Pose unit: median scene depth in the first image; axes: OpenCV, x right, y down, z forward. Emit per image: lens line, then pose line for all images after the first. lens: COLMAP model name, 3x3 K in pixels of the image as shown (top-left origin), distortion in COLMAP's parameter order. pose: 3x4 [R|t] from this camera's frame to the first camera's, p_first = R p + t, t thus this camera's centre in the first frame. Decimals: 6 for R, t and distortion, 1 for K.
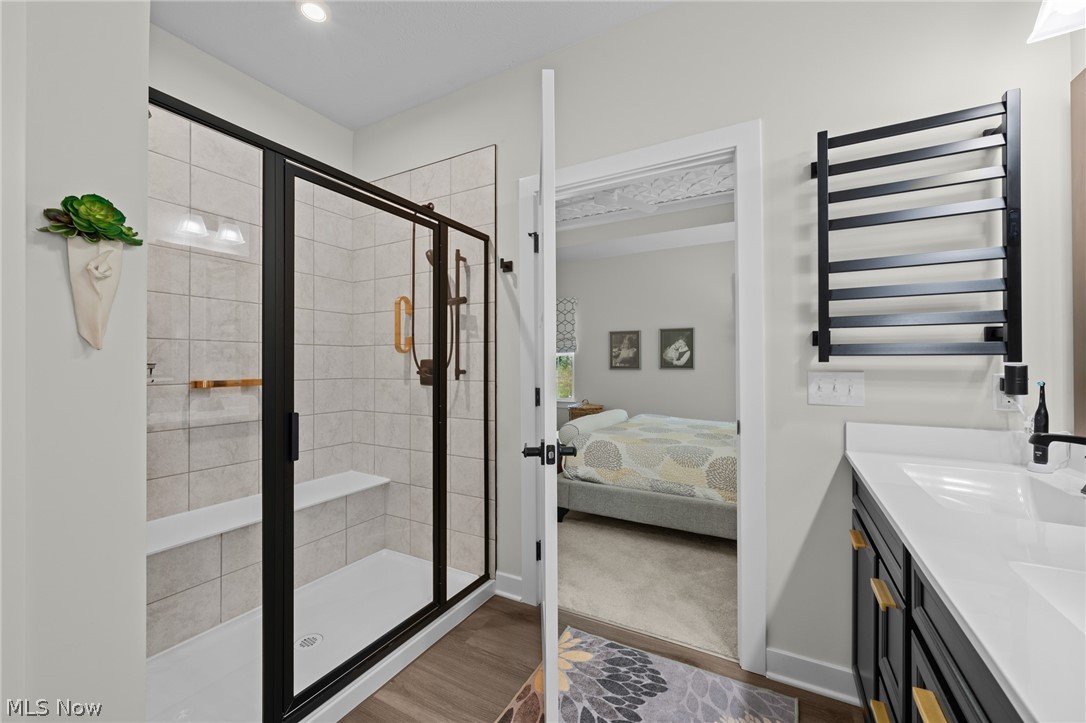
lens RADIAL K [[432.3, 0, 538.0], [0, 432.3, 366.8], [0, 0, 1]] dist [0.000030, 0.000018]
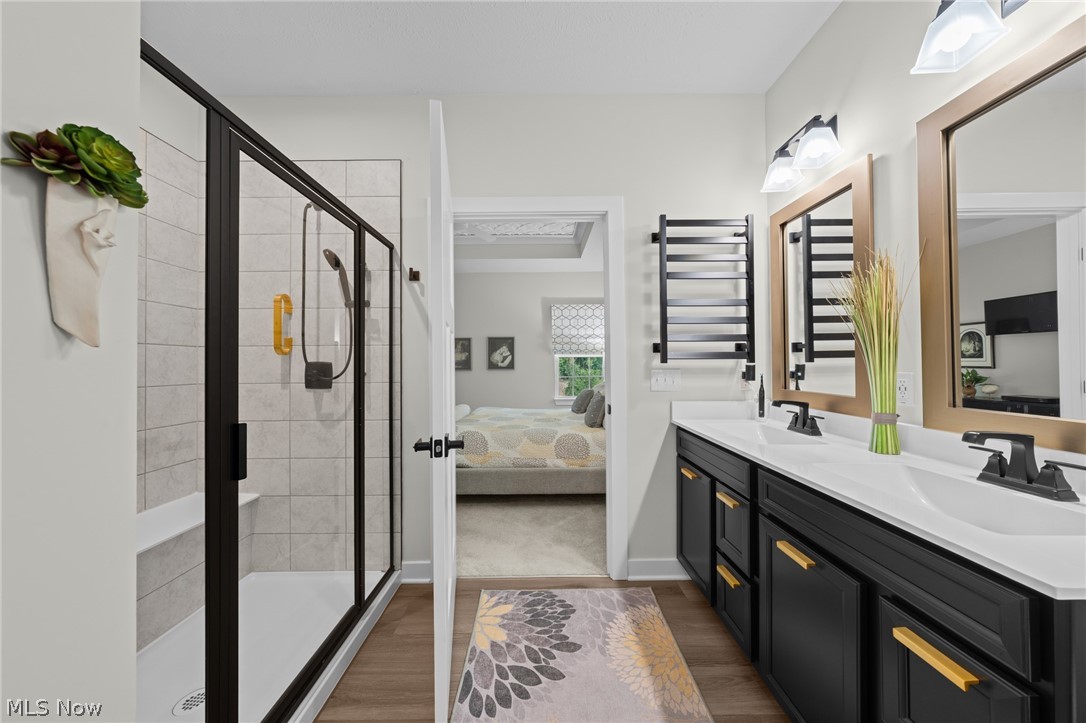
lens RADIAL K [[371.3, 0, 534.1], [0, 371.3, 366.4], [0, 0, 1]] dist [-0.003394, -0.000151]
pose [[0.871633, -0.005991, 0.490123, -0.244038], [0.008901, 0.999954, -0.003607, 0.000521], [-0.490079, 0.007507, 0.871646, 0.043502]]
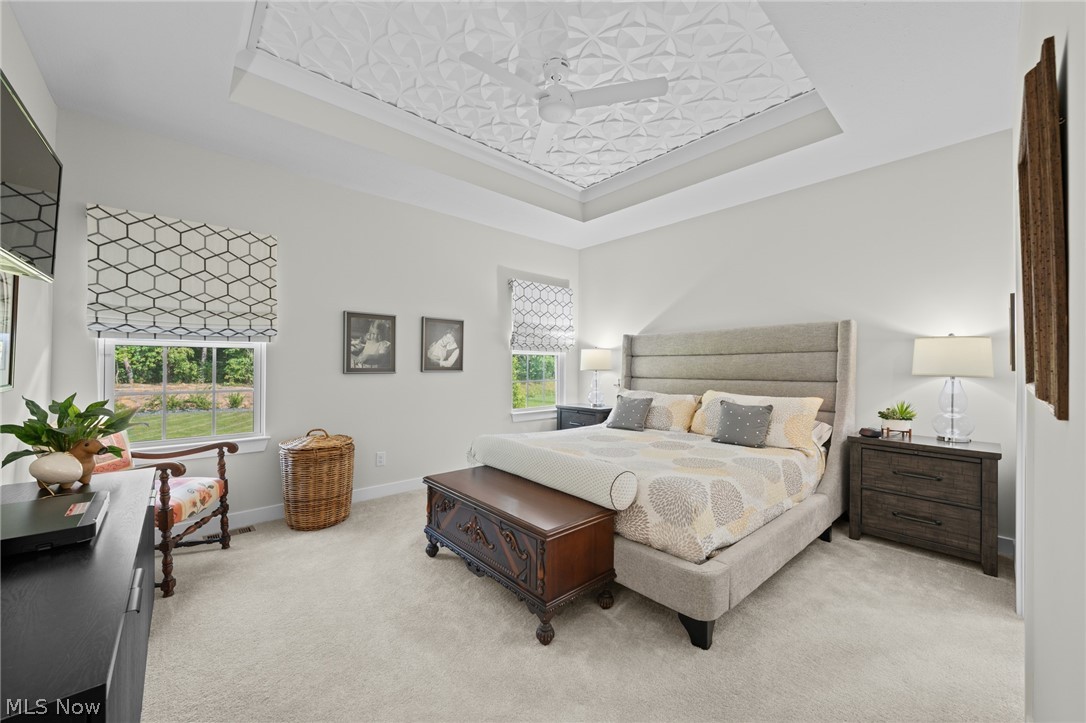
lens RADIAL K [[432.3, 0, 546.6], [0, 432.3, 357.9], [0, 0, 1]] dist [0.000030, 0.000018]
pose [[0.299915, 0.013326, 0.953873, -0.709856], [-0.008589, 0.999900, -0.011268, -0.025208], [-0.953927, -0.004813, 0.300000, 1.207317]]
